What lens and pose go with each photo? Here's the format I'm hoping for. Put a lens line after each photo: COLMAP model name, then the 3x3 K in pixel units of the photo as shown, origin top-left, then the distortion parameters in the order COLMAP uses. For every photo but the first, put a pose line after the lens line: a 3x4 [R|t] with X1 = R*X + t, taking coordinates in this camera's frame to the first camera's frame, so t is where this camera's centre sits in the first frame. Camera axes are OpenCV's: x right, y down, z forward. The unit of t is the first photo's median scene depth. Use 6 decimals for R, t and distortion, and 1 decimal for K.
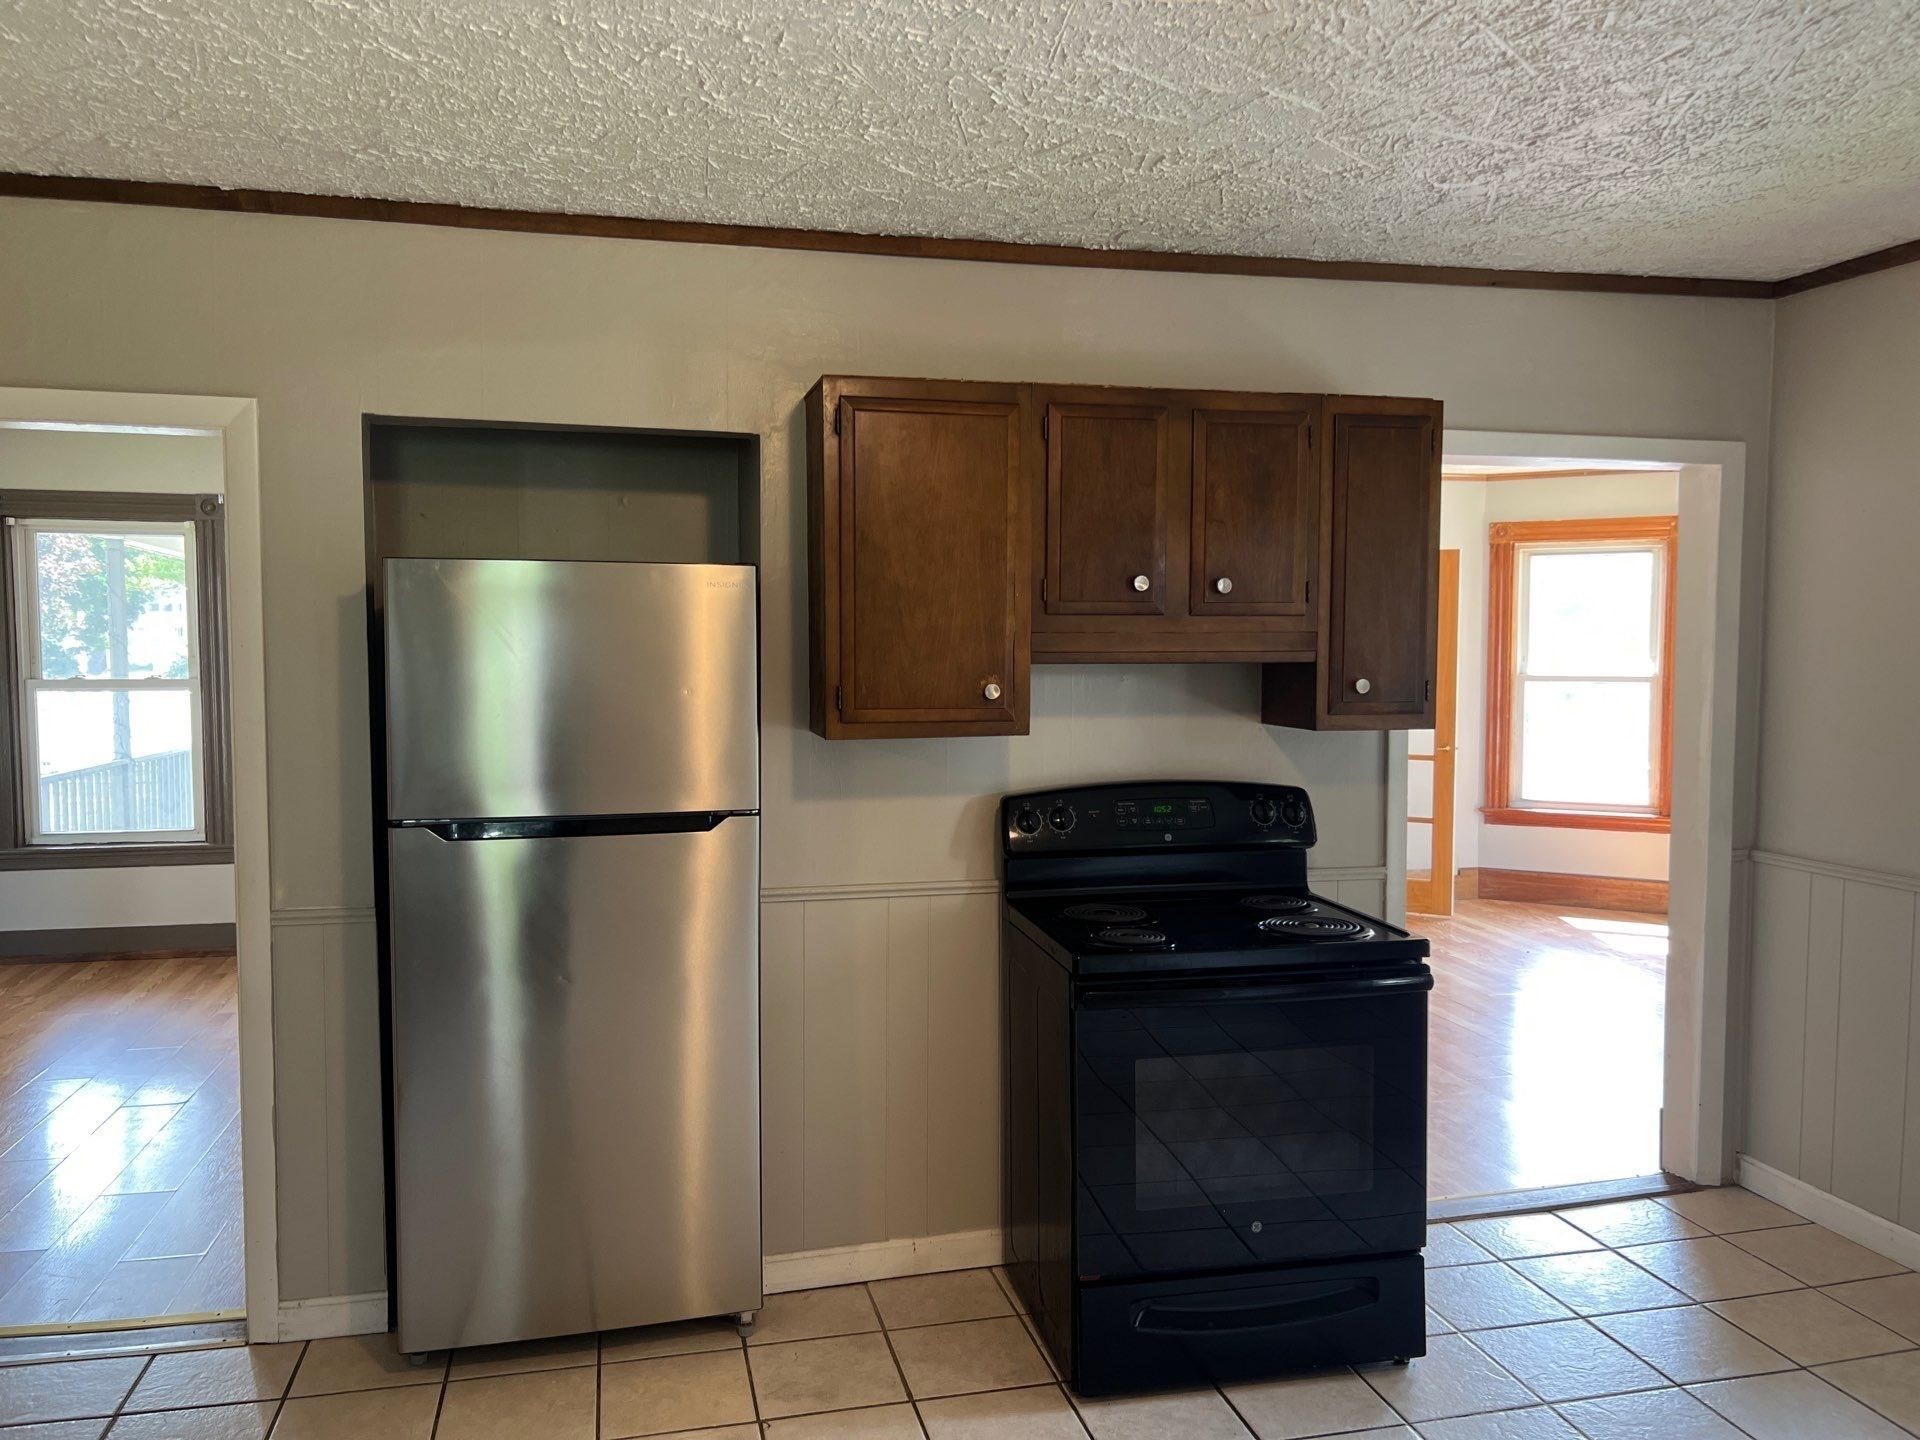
lens RADIAL K [[1419.3, 0, 982.4], [0, 1419.3, 715.3], [0, 0, 1]] dist [0.015447, -0.022206]
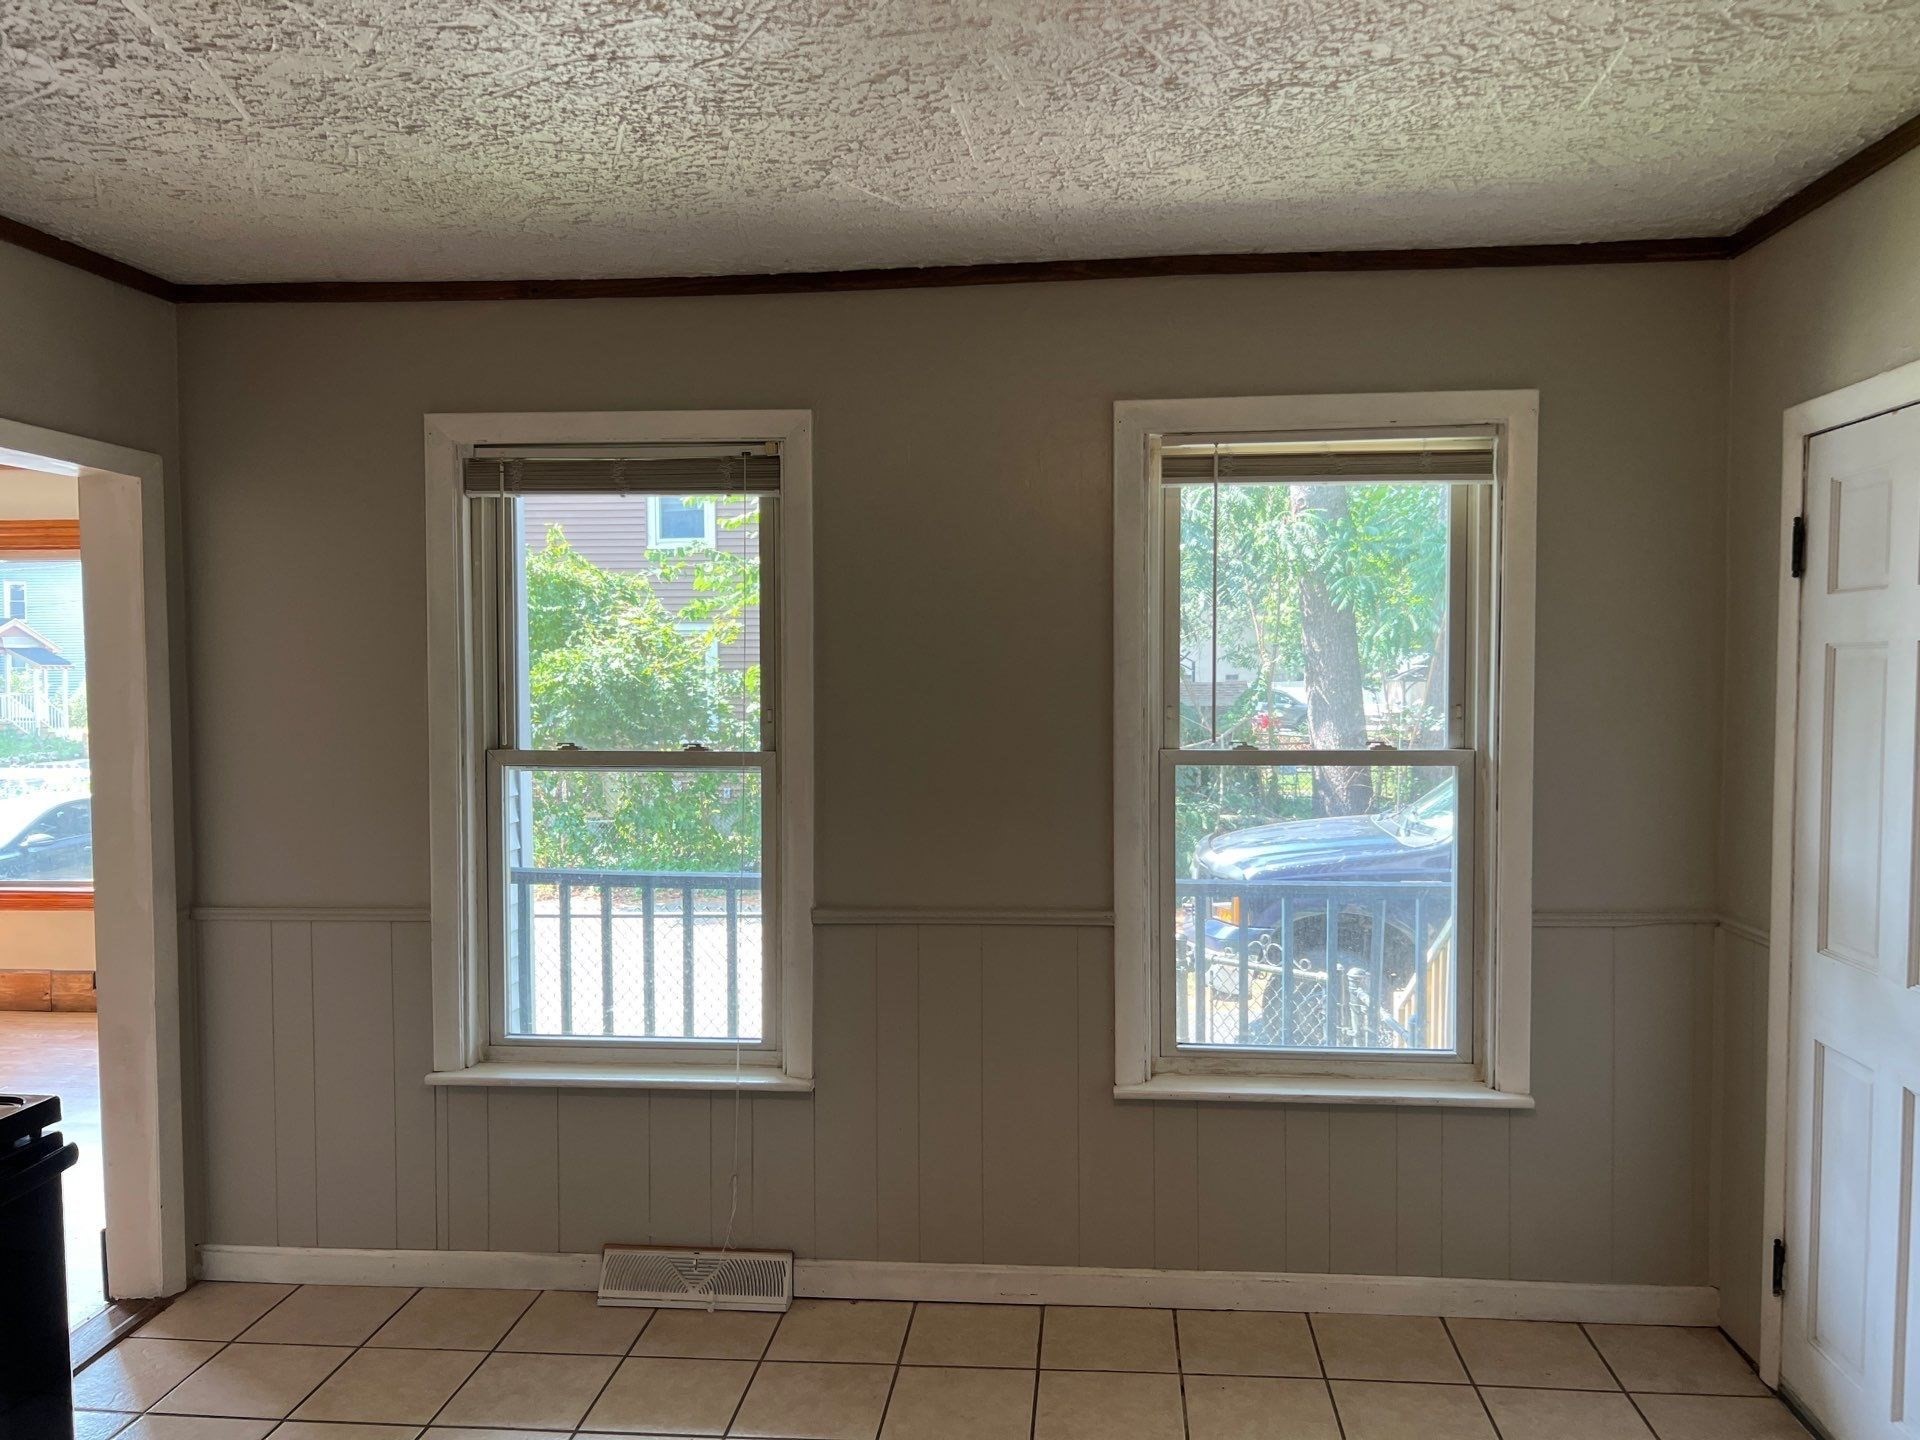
lens RADIAL K [[1419.3, 0, 965.6], [0, 1419.3, 720.4], [0, 0, 1]] dist [0.015447, -0.022206]
pose [[0.322324, -0.038392, 0.945851, -0.155656], [0.057365, 0.998133, 0.020966, -0.015629], [-0.944890, 0.047501, 0.323924, 0.239043]]
